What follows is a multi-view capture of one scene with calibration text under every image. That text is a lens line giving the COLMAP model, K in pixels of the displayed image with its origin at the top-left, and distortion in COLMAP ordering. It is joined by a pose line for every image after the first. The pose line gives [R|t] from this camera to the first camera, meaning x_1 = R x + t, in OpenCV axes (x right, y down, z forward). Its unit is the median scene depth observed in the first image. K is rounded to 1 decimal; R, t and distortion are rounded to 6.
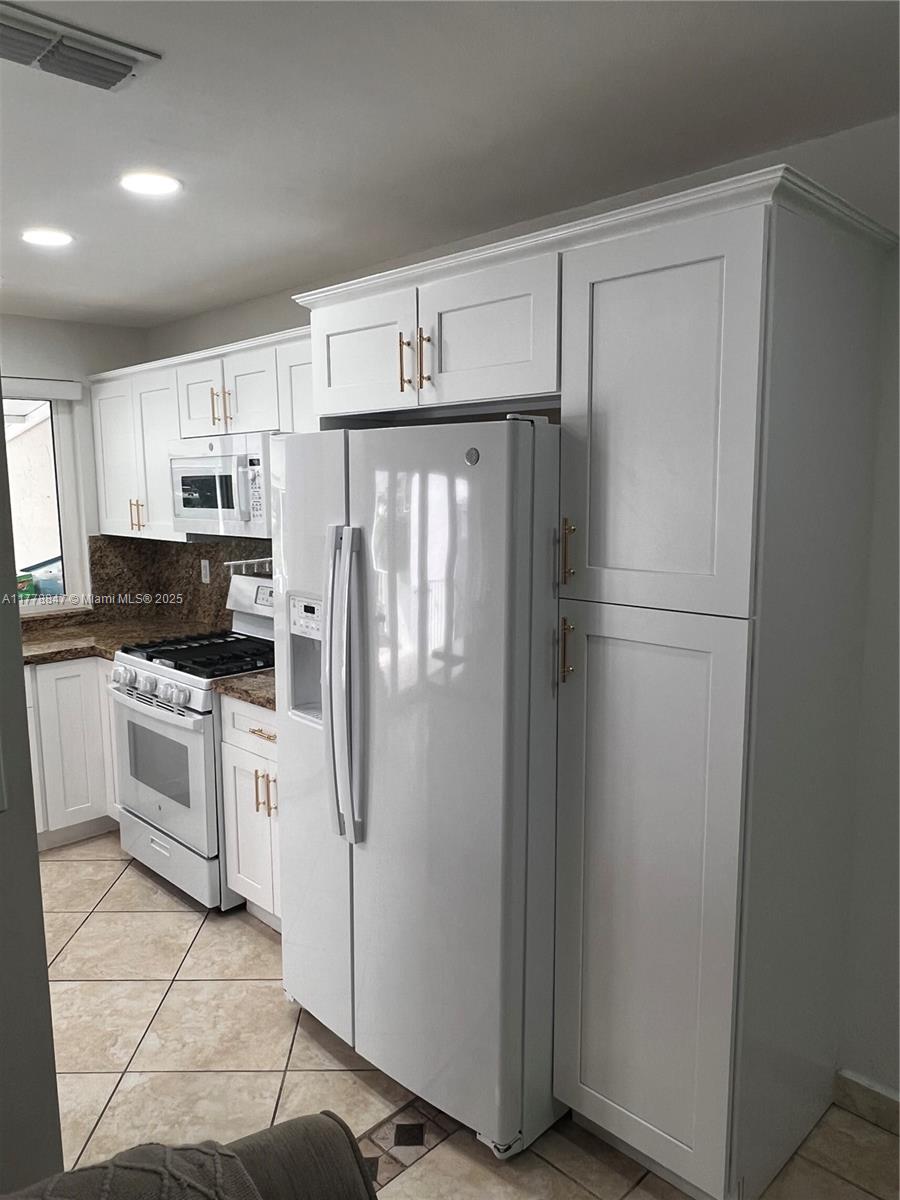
lens RADIAL K [[862.2, 0, 450.0], [0, 862.2, 600.0], [0, 0, 1]] dist [0.007542, -0.006429]
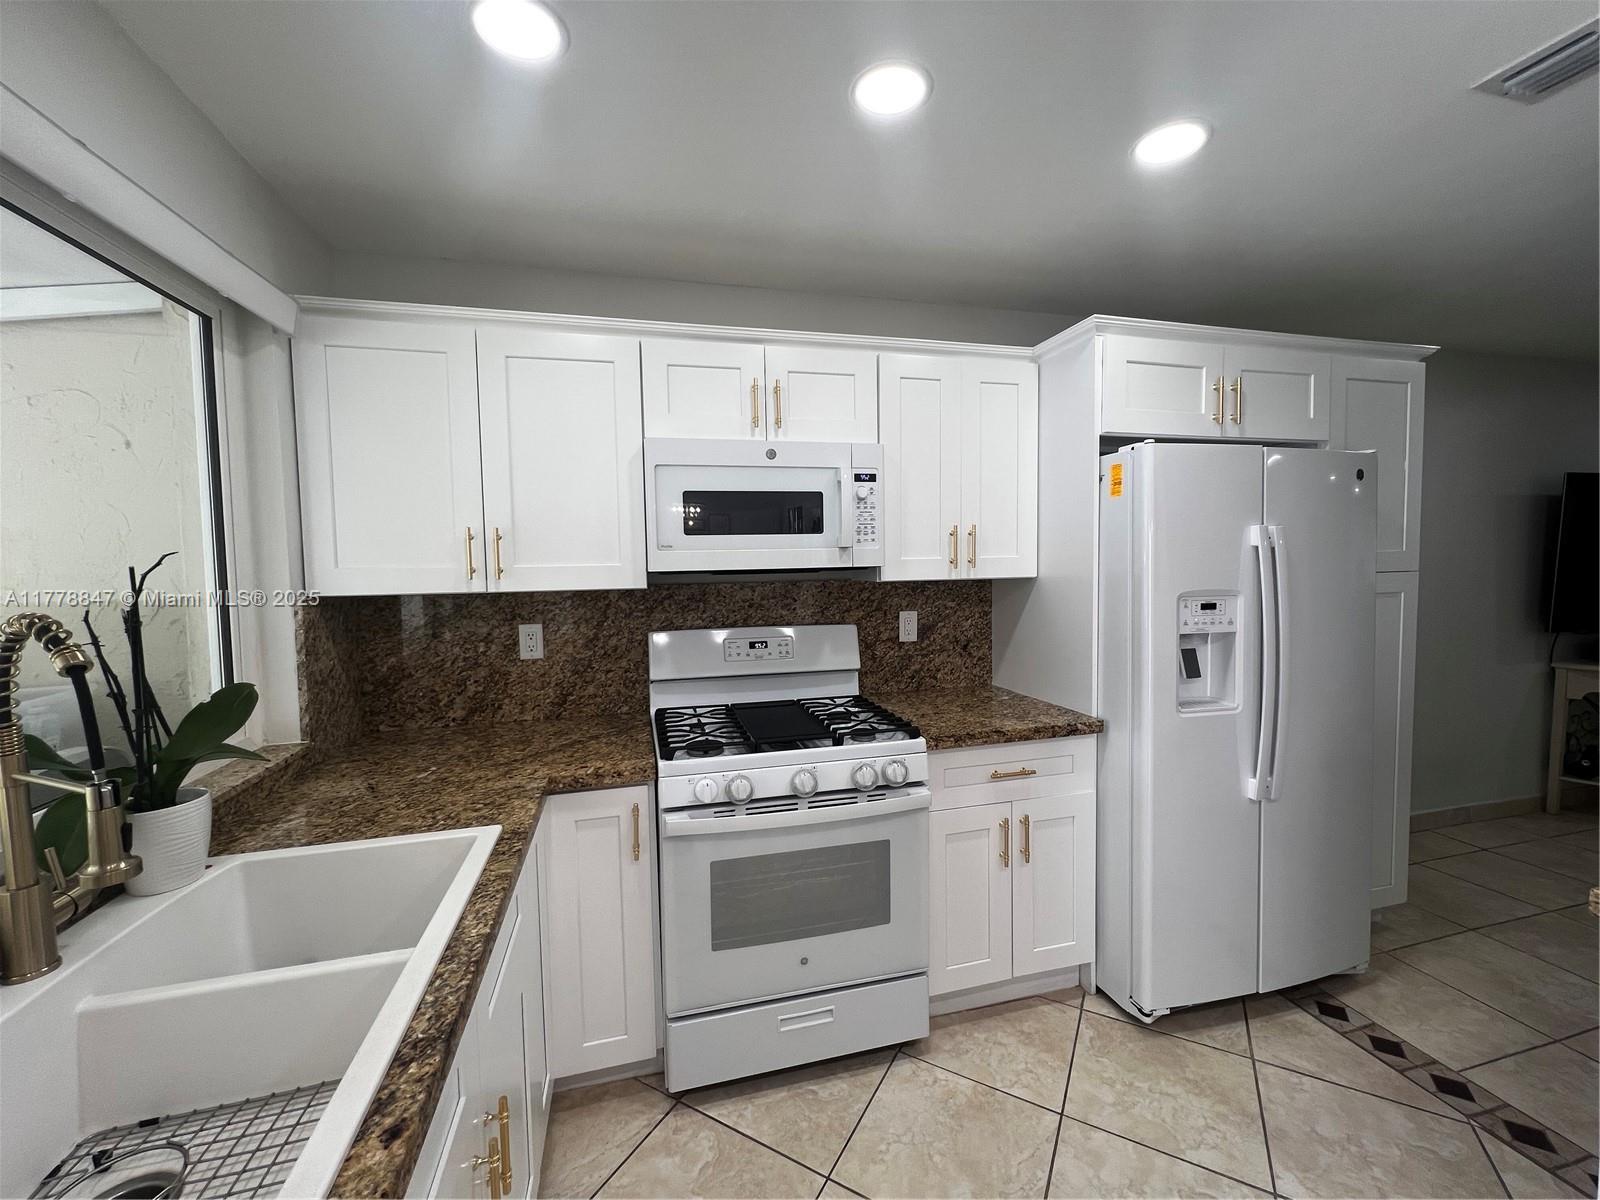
lens RADIAL K [[644.2, 0, 800.0], [0, 644.2, 600.0], [0, 0, 1]] dist [-0.000241, -0.000178]
pose [[0.496261, -0.043748, 0.867071, -0.765952], [0.133098, 0.990757, -0.026188, -0.030227], [-0.857910, 0.128401, 0.497497, 0.709655]]
